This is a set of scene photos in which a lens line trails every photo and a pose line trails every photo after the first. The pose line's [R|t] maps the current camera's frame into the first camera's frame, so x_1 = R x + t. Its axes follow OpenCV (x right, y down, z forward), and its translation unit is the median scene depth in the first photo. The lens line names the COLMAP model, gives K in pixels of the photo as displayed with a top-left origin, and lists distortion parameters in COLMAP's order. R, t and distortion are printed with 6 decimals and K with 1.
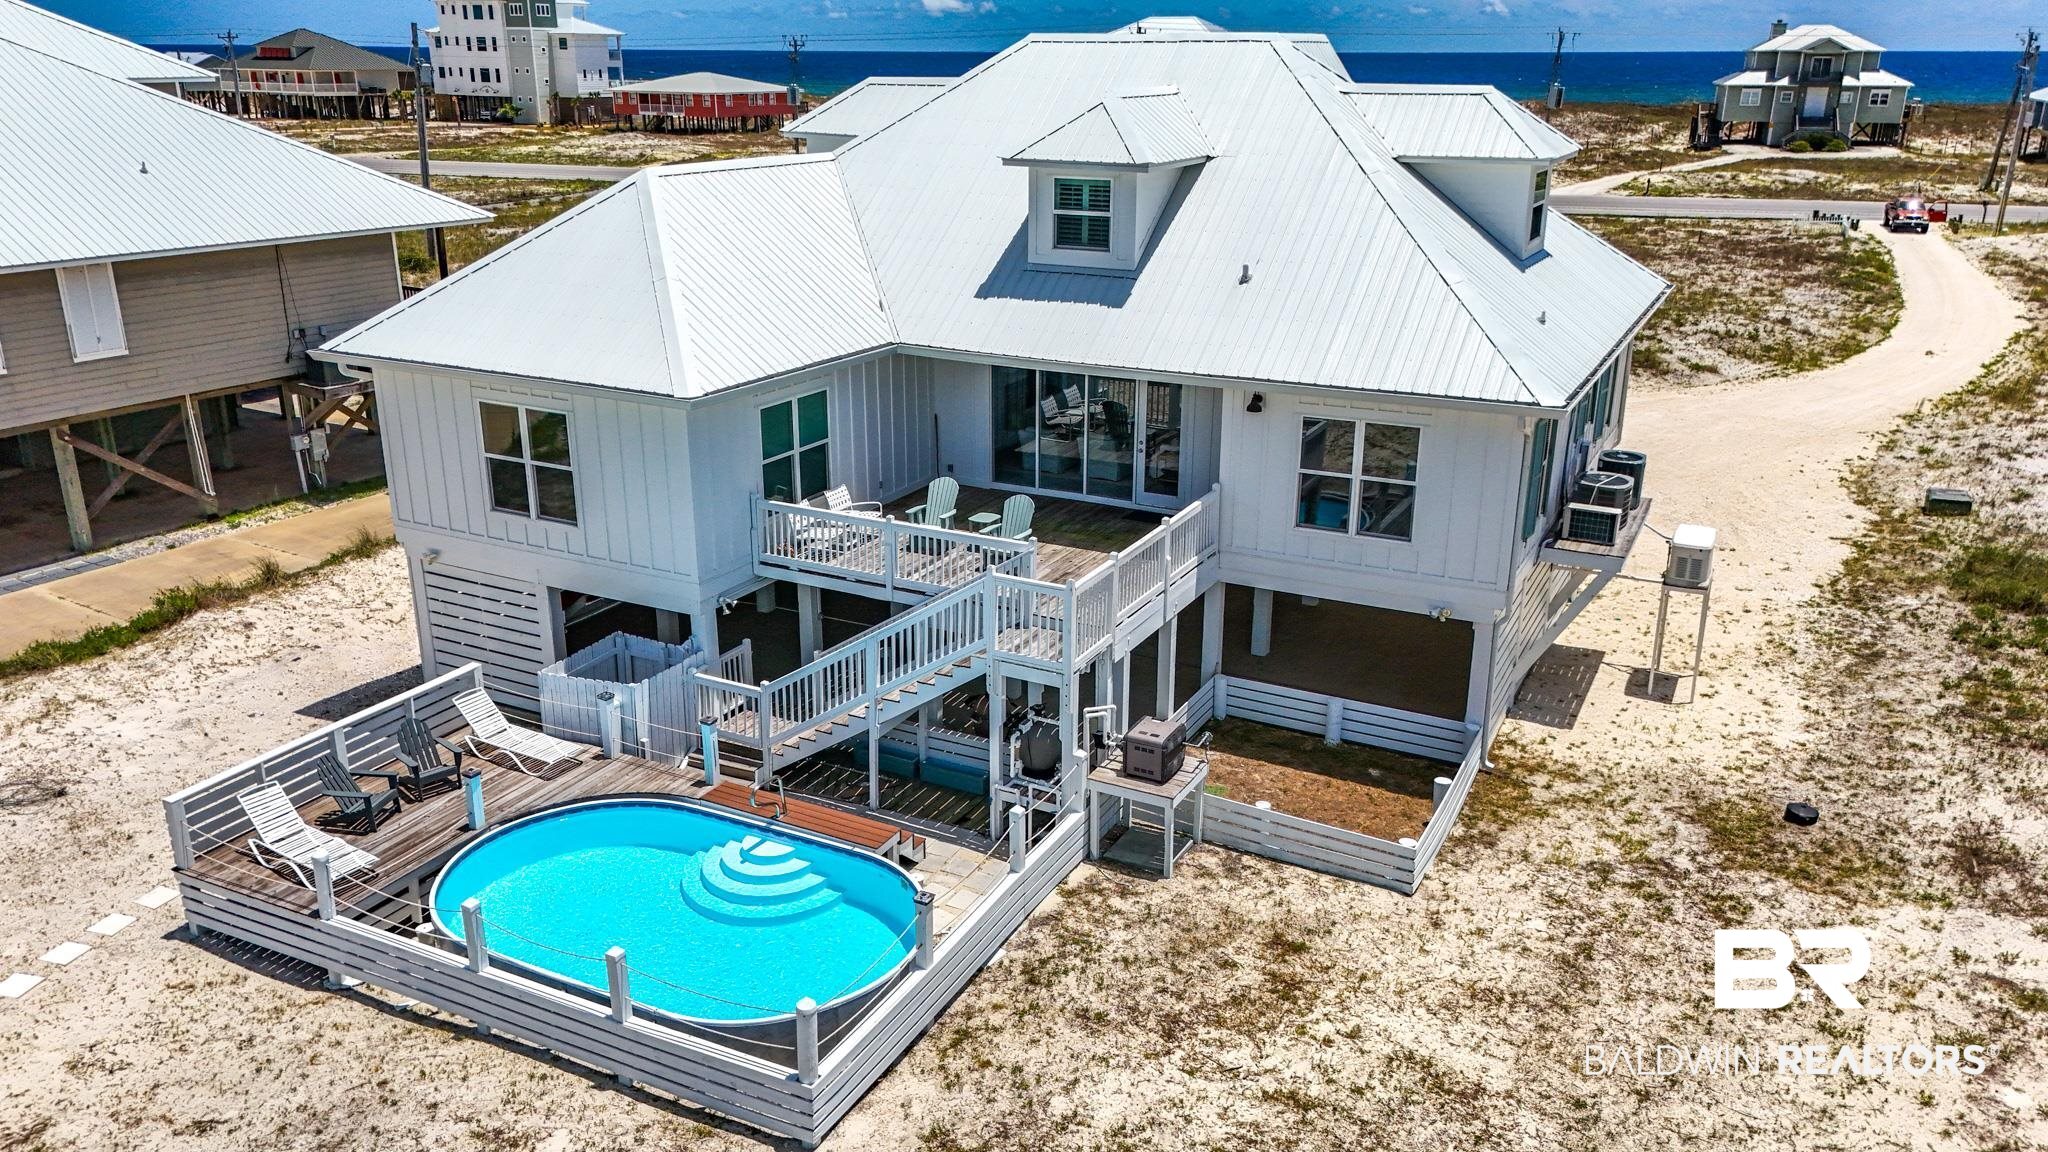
lens RADIAL K [[1509.2, 0, 1027.5], [0, 1509.2, 580.6], [0, 0, 1]] dist [0.065045, -0.056750]
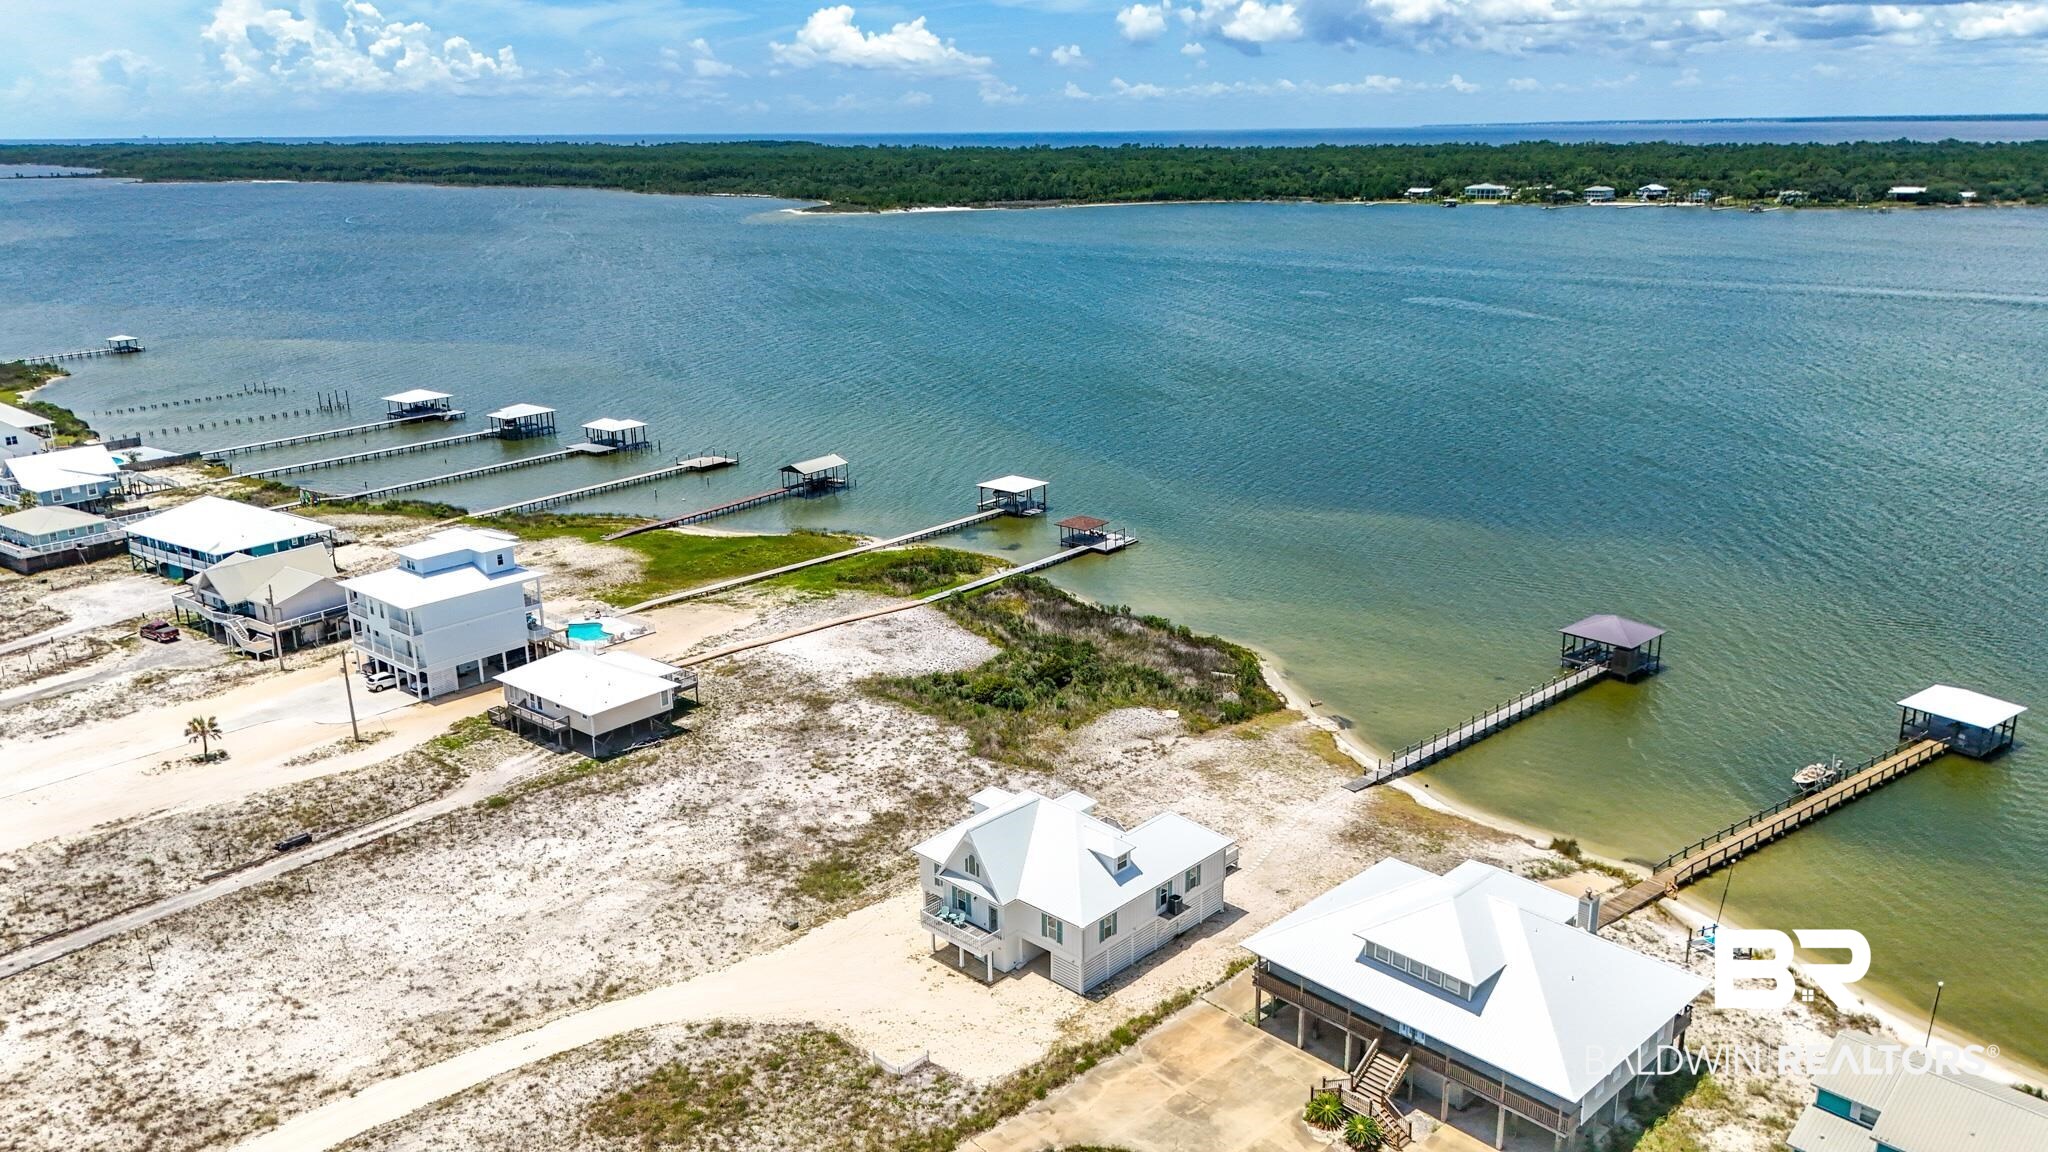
lens RADIAL K [[1498.8, 0, 1024.0], [0, 1498.8, 576.0], [0, 0, 1]] dist [0.114795, -0.059804]
pose [[-0.961106, -0.070487, 0.267035, -1.113664], [0.099292, 0.814049, 0.572246, -3.964394], [-0.257715, 0.576504, -0.775388, 4.759551]]
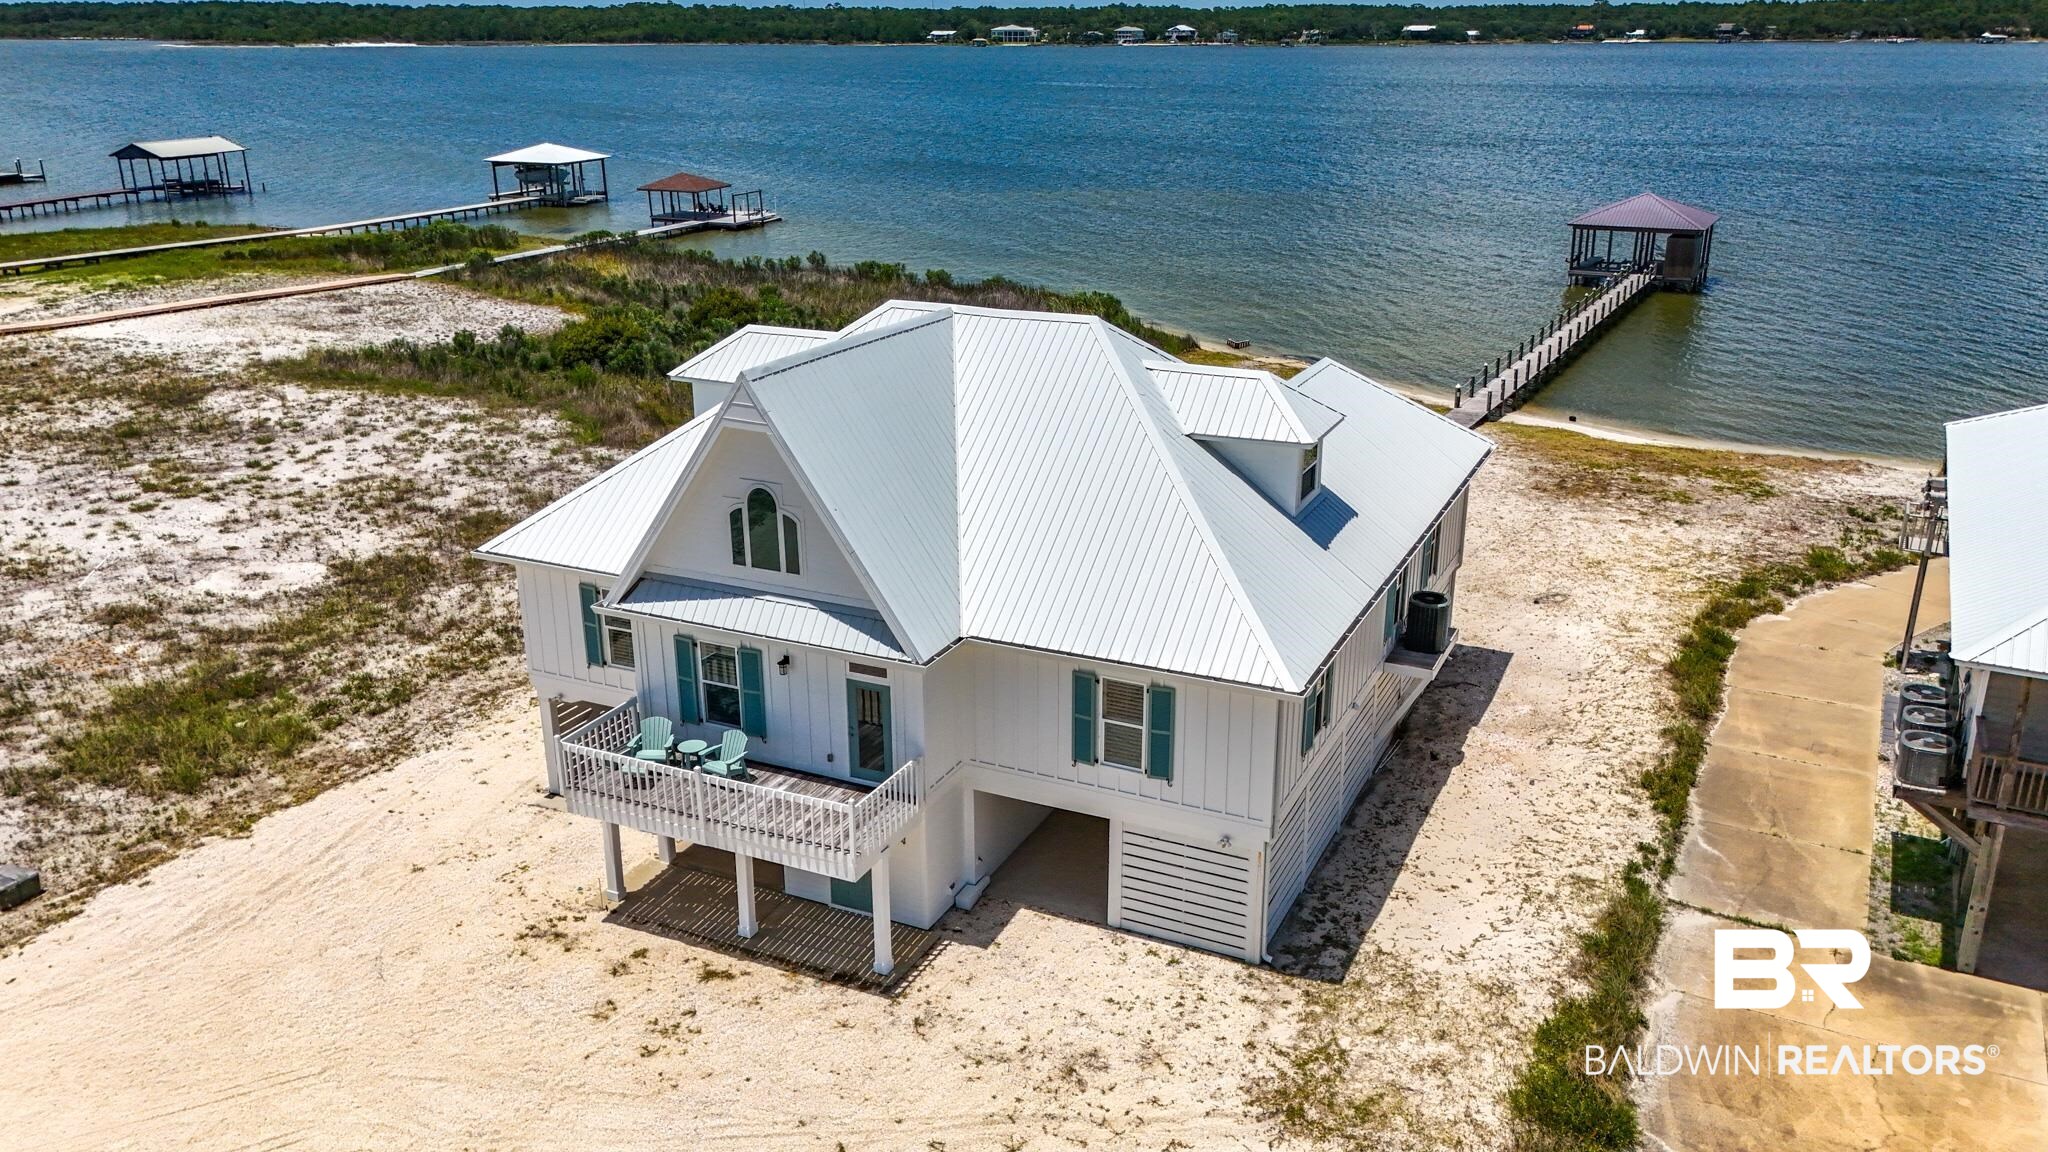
lens RADIAL K [[1580.8, 0, 1027.9], [0, 1580.8, 574.6], [0, 0, 1]] dist [0.064028, -0.052385]
pose [[-0.999253, 0.011438, -0.036903, 0.123272], [-0.014035, 0.782453, 0.622551, -1.184204], [0.035996, 0.622604, -0.781709, 2.577404]]
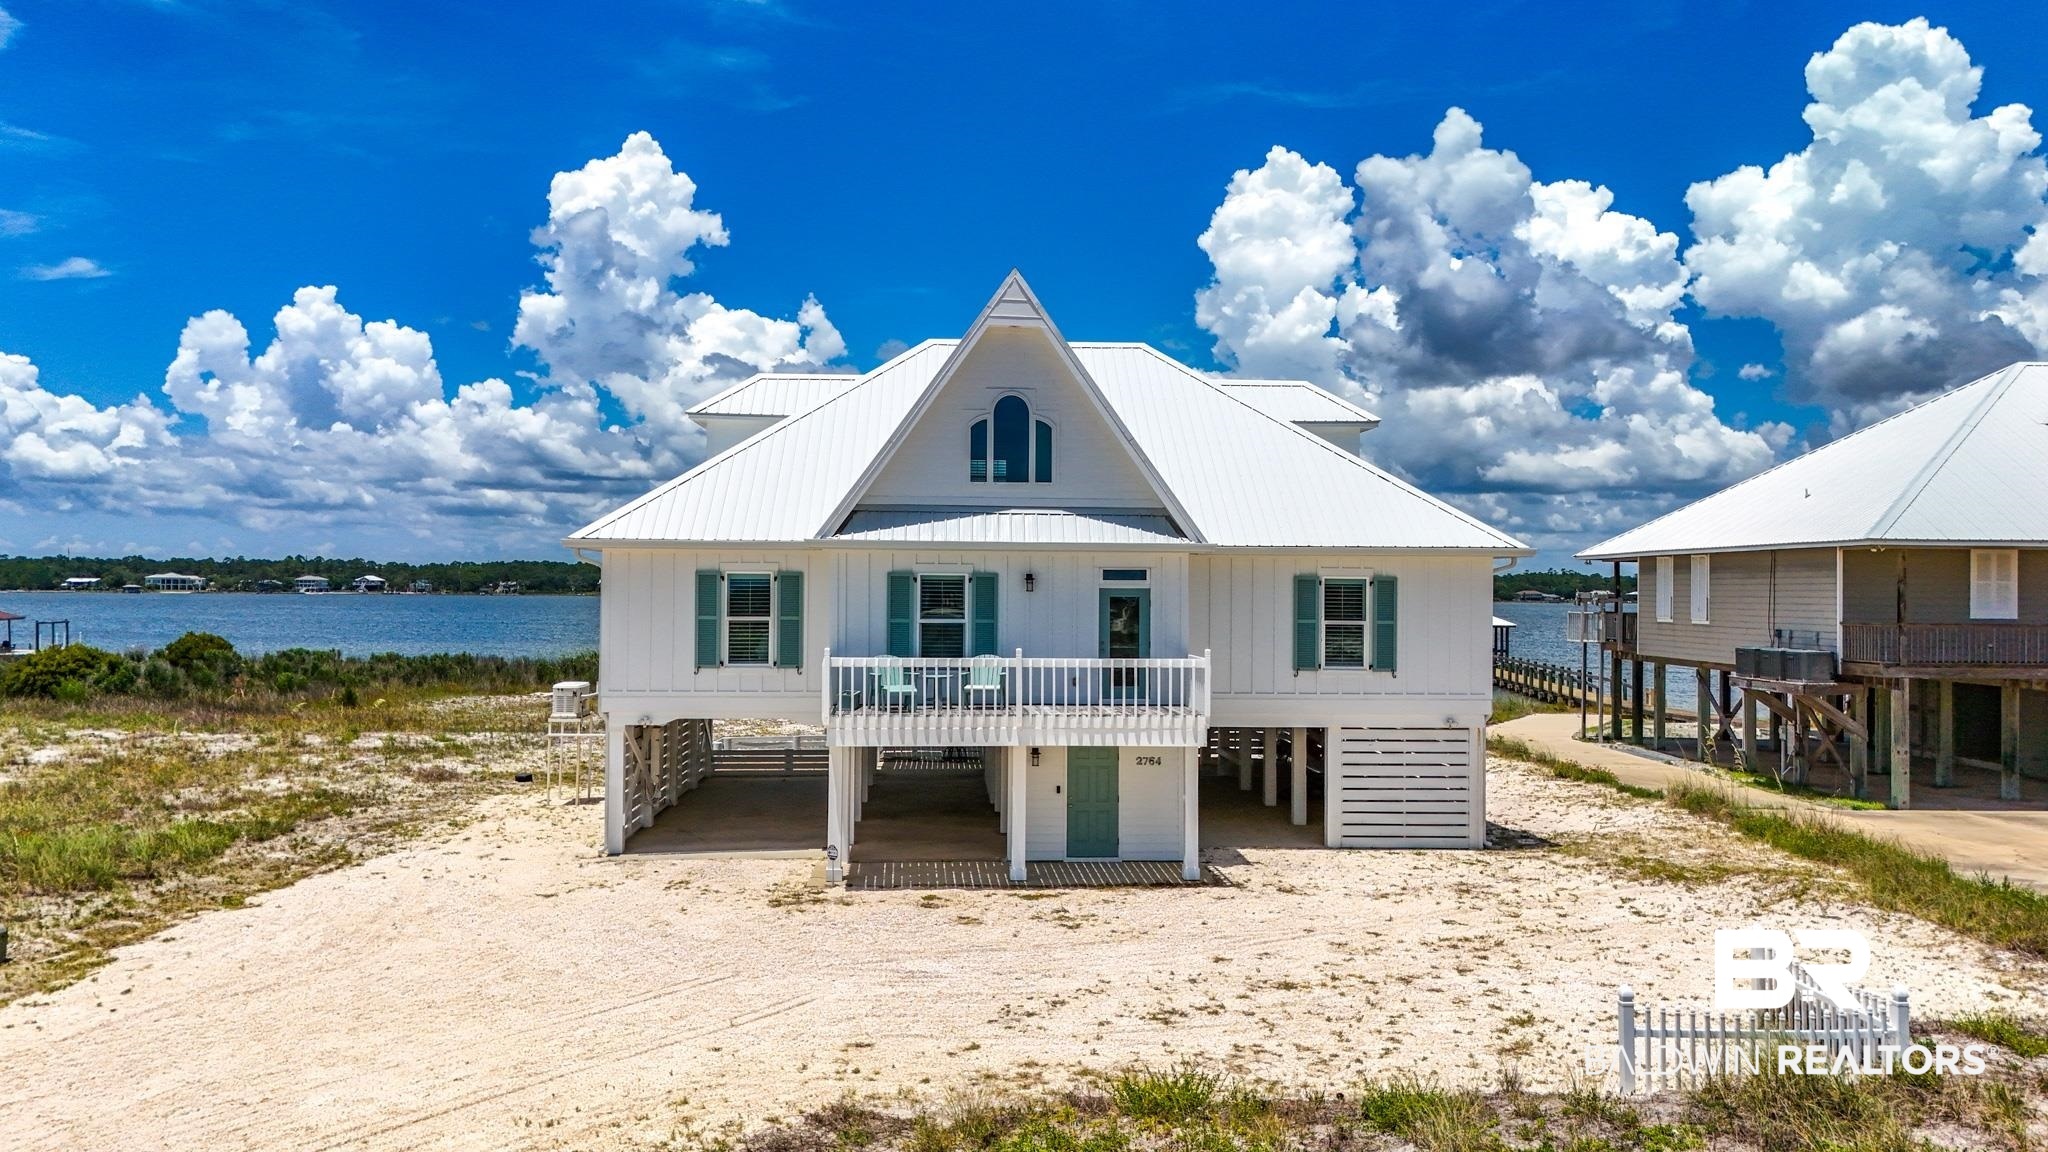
lens RADIAL K [[1560.9, 0, 1025.7], [0, 1560.9, 552.8], [0, 0, 1]] dist [0.066395, -0.059720]
pose [[-0.858269, -0.022648, -0.512700, 0.914803], [-0.179956, 0.948874, 0.259333, -0.654041], [0.480615, 0.314841, -0.818465, 2.600956]]
